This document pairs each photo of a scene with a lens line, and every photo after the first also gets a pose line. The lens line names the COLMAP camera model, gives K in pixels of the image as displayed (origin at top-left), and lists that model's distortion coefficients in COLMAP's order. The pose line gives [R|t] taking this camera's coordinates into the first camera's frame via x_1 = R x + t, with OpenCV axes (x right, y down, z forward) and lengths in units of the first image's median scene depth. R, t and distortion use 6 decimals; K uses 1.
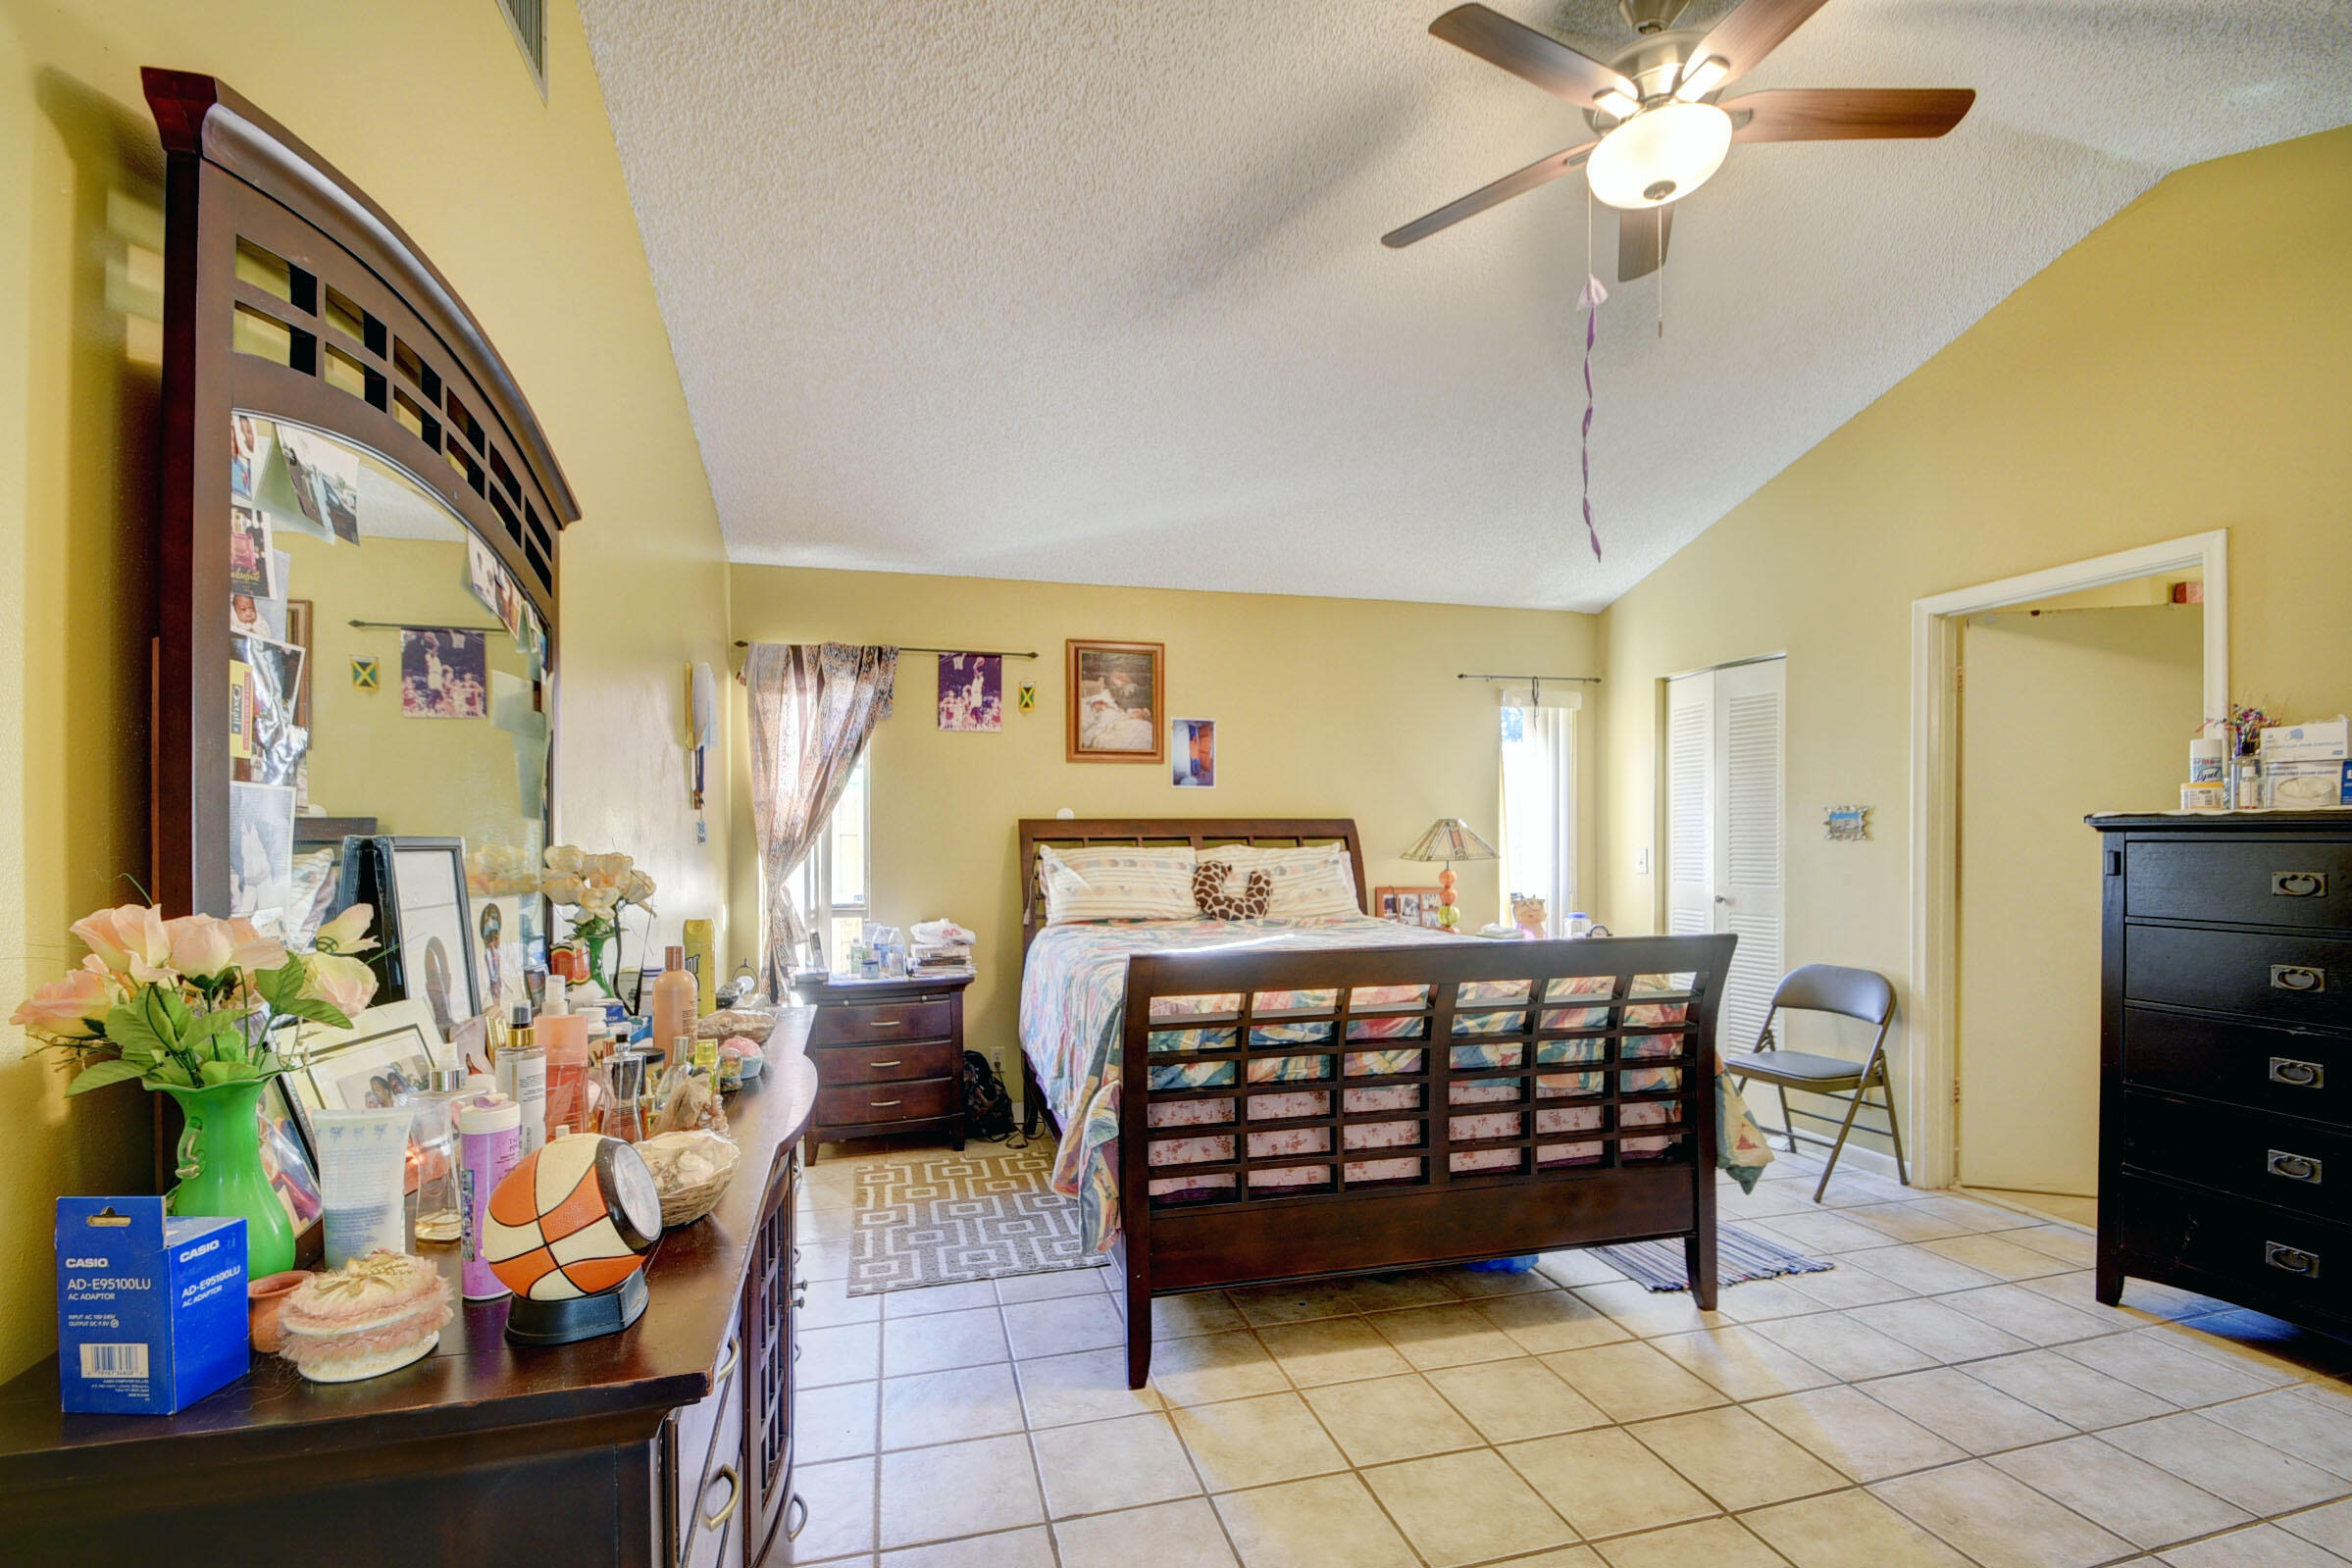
lens RADIAL K [[1042.5, 0, 1181.1], [0, 1042.5, 850.8], [0, 0, 1]] dist [-0.002415, -0.000866]
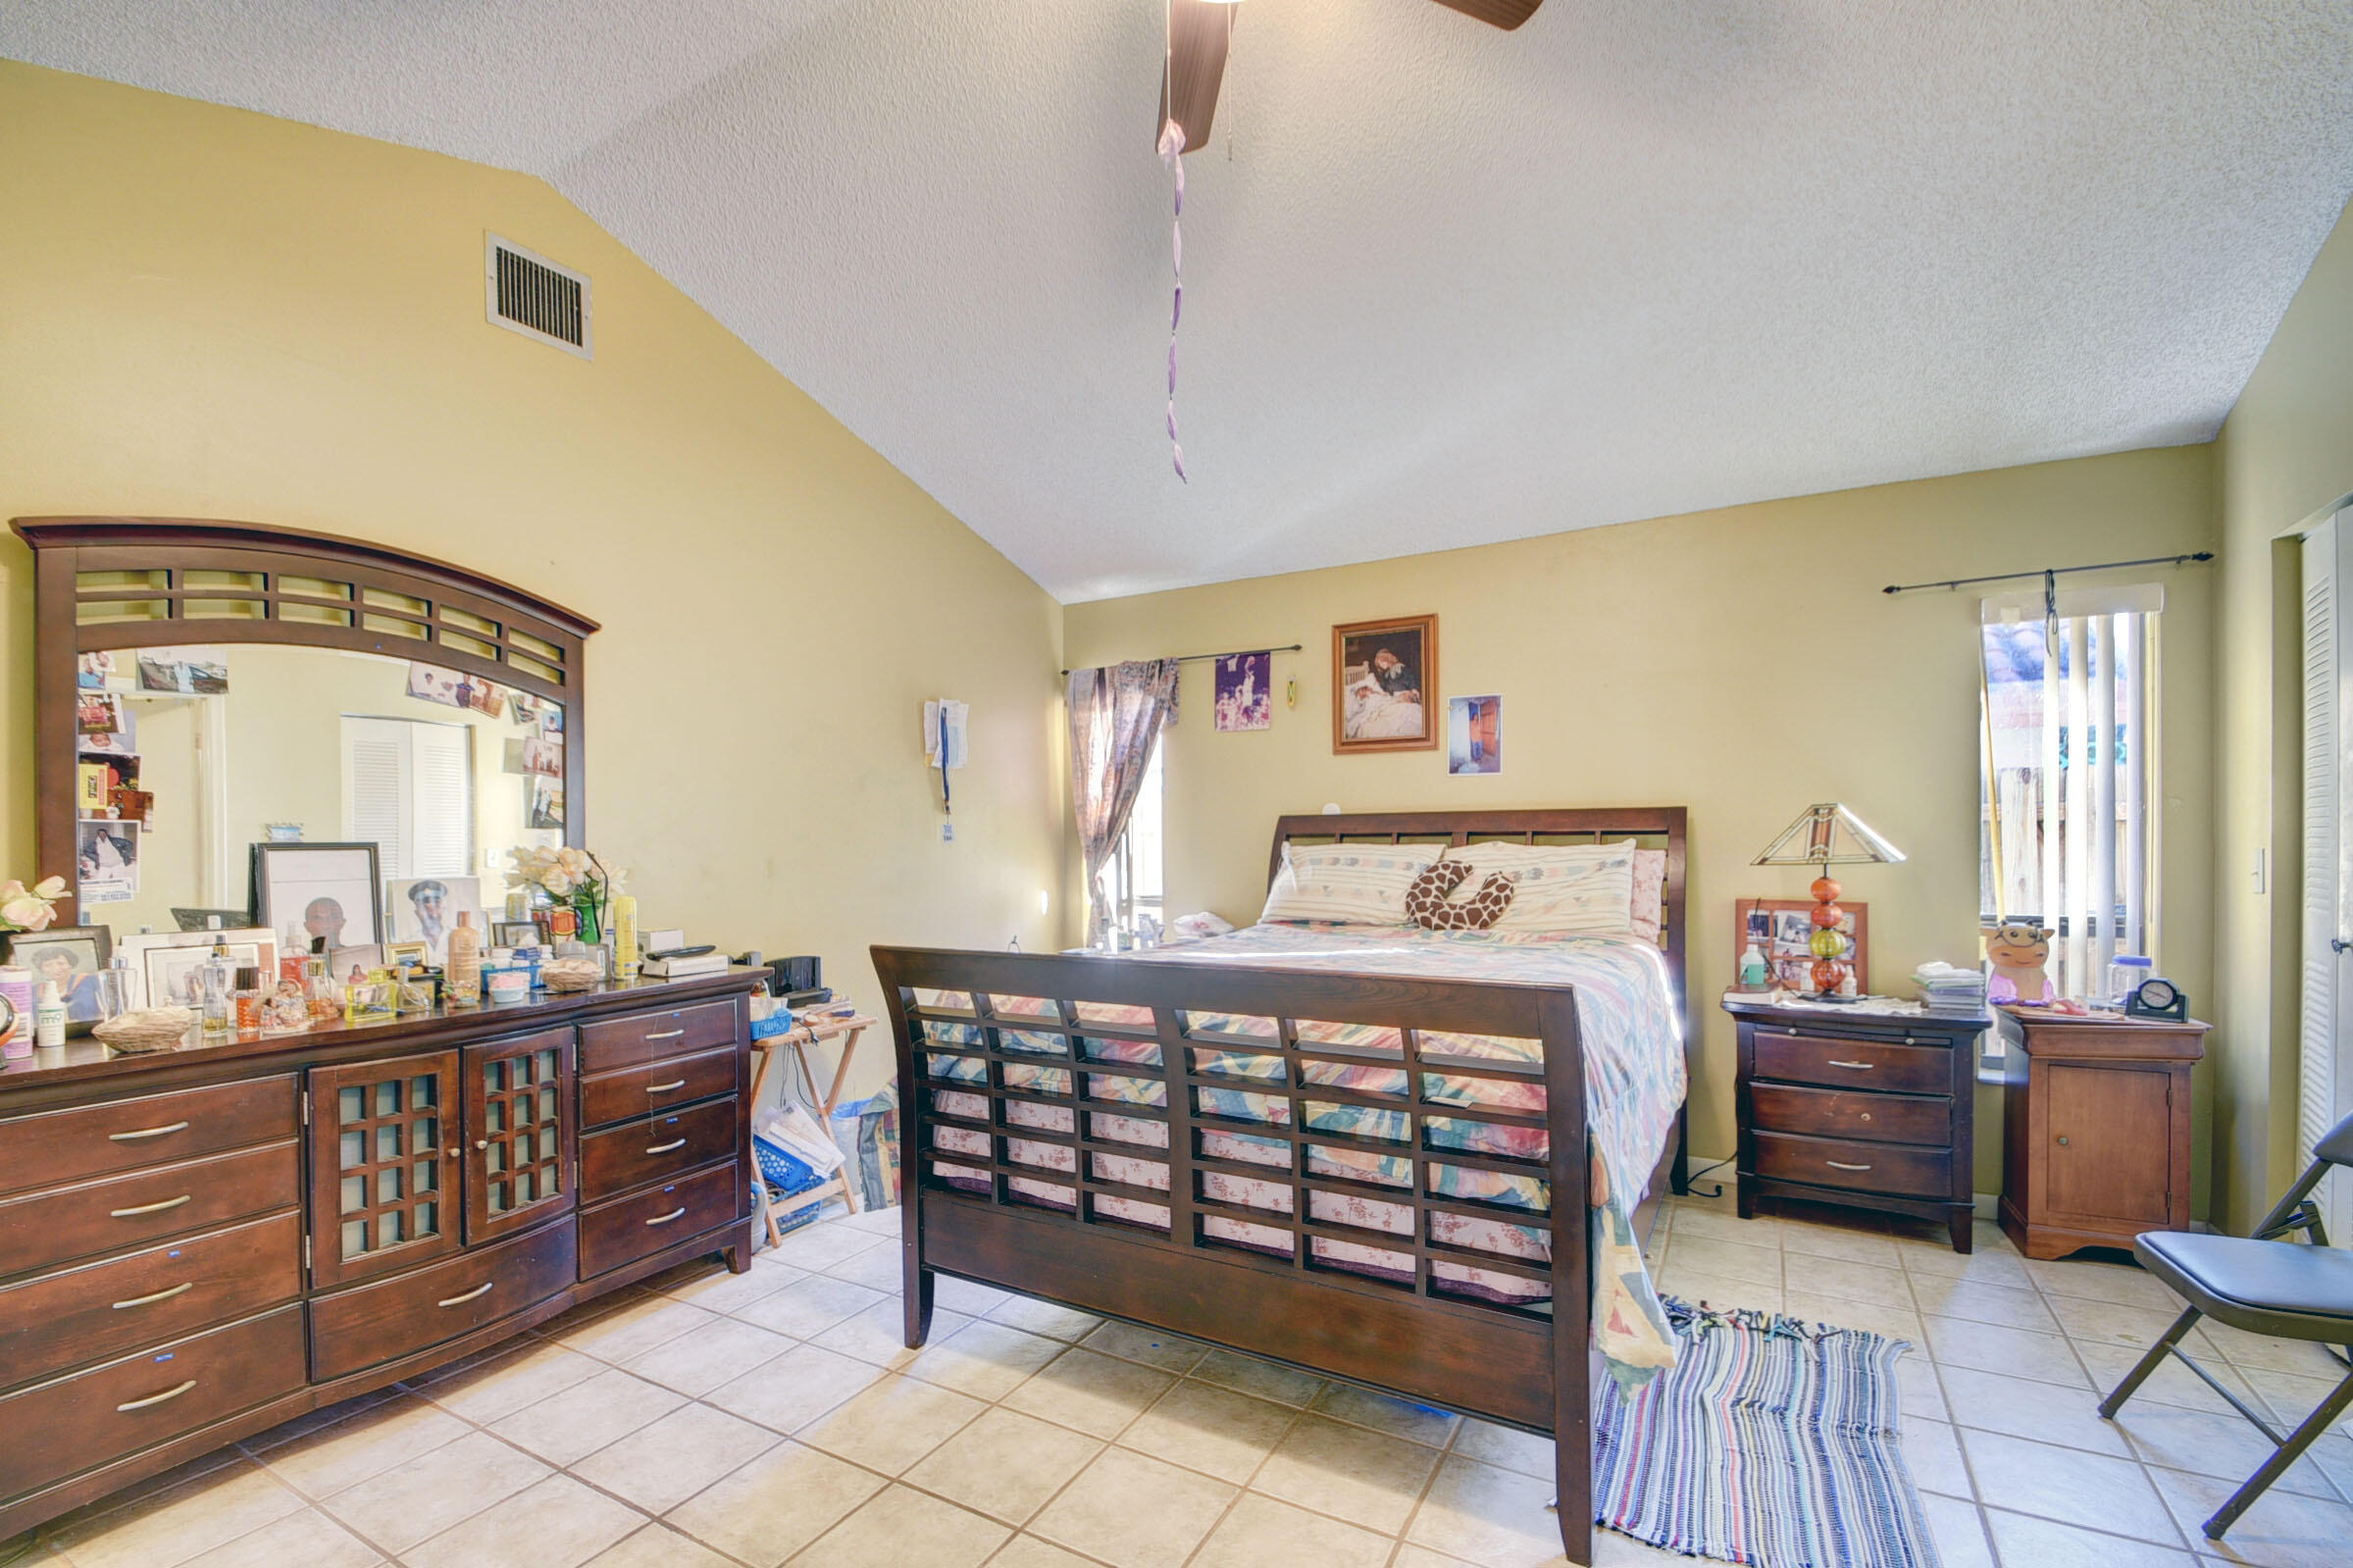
lens RADIAL K [[1042.9, 0, 1133.5], [0, 1042.9, 849.0], [0, 0, 1]] dist [-0.002415, -0.000866]
pose [[0.709570, 0.005128, -0.704616, 0.455890], [-0.001971, 0.999984, 0.005293, -0.003853], [0.704632, -0.002367, 0.709569, 0.205905]]
